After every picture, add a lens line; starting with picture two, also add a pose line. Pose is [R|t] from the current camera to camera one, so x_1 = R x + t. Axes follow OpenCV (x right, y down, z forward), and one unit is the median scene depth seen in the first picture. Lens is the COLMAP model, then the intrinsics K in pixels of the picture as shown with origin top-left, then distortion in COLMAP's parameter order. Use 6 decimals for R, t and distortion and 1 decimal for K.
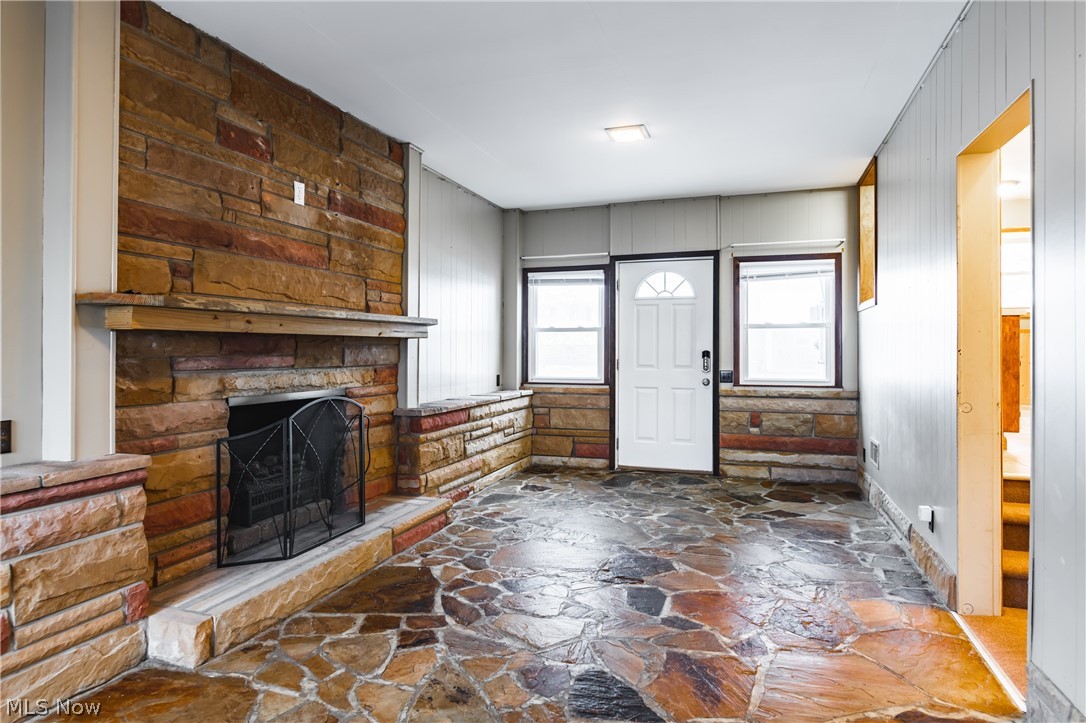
lens RADIAL K [[618.4, 0, 547.2], [0, 618.4, 354.2], [0, 0, 1]] dist [-0.014833, -0.000230]
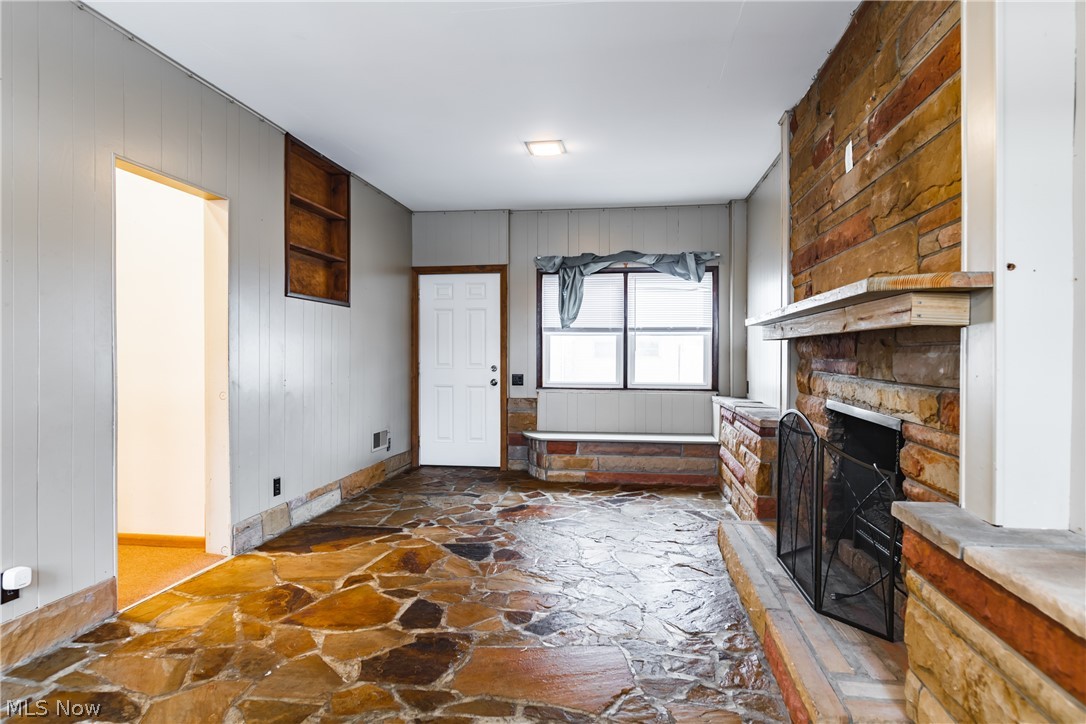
lens RADIAL K [[618.4, 0, 547.2], [0, 618.4, 354.7], [0, 0, 1]] dist [-0.014833, -0.000230]
pose [[-0.982958, -0.003527, -0.183799, 0.146593], [-0.005220, 0.999948, 0.008732, -0.013149], [0.183759, 0.009543, -0.982925, 1.955727]]
